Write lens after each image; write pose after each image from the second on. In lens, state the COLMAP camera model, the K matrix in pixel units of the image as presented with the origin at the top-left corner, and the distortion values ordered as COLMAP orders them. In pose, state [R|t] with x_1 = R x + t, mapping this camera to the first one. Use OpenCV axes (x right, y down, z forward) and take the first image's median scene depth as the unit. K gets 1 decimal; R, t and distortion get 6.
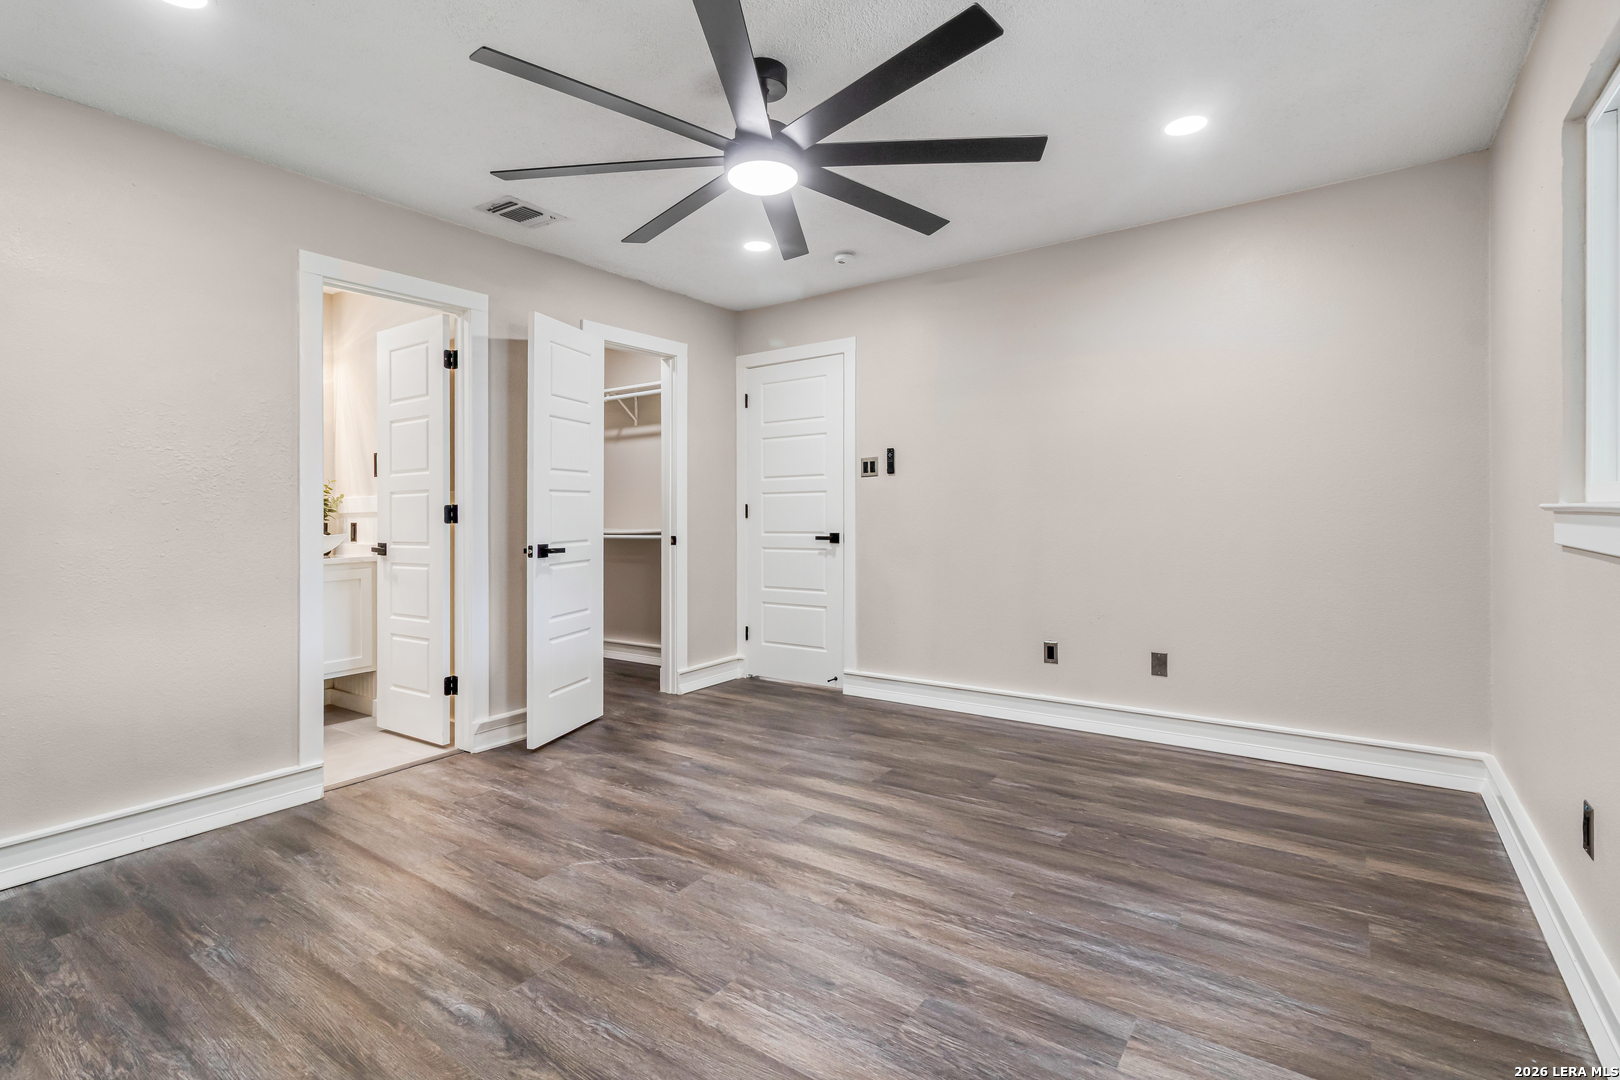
lens RADIAL K [[754.9, 0, 812.8], [0, 754.9, 547.1], [0, 0, 1]] dist [0.005435, 0.000632]
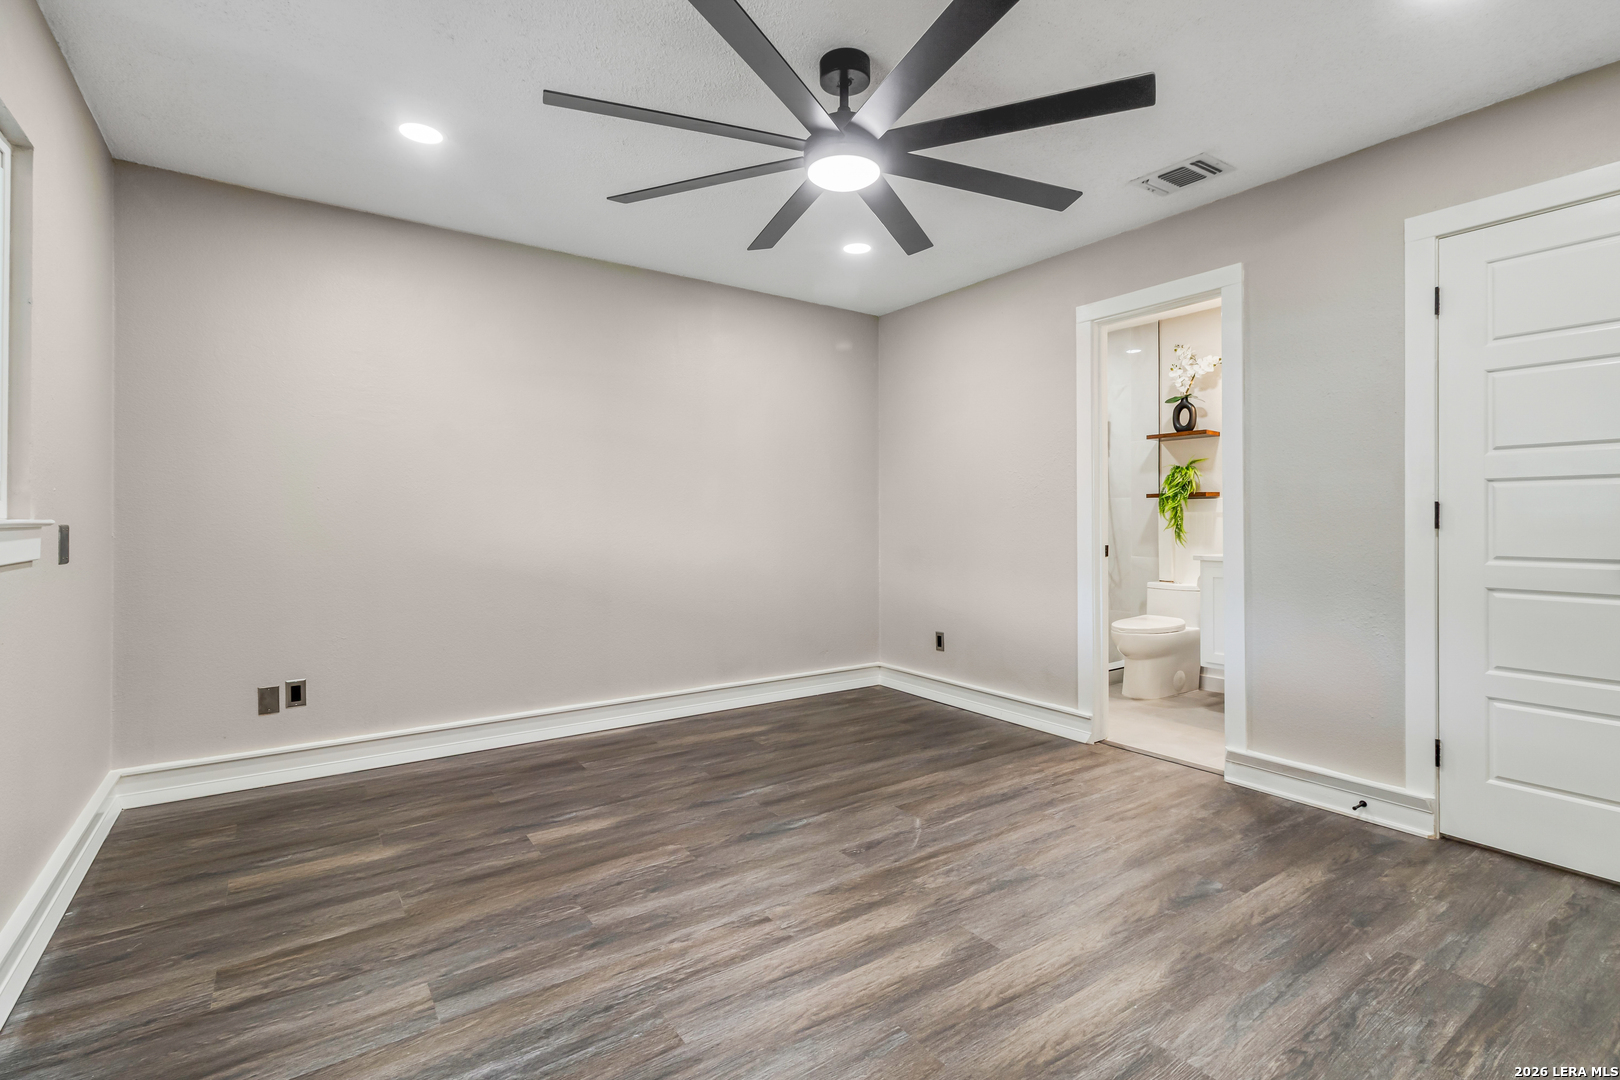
lens RADIAL K [[754.9, 0, 809.7], [0, 754.9, 530.1], [0, 0, 1]] dist [0.005435, 0.000632]
pose [[-0.340163, 0.027624, -0.939961, 0.902787], [-0.038036, 0.998346, 0.043105, -0.072016], [0.939597, 0.050415, -0.338550, 1.342660]]
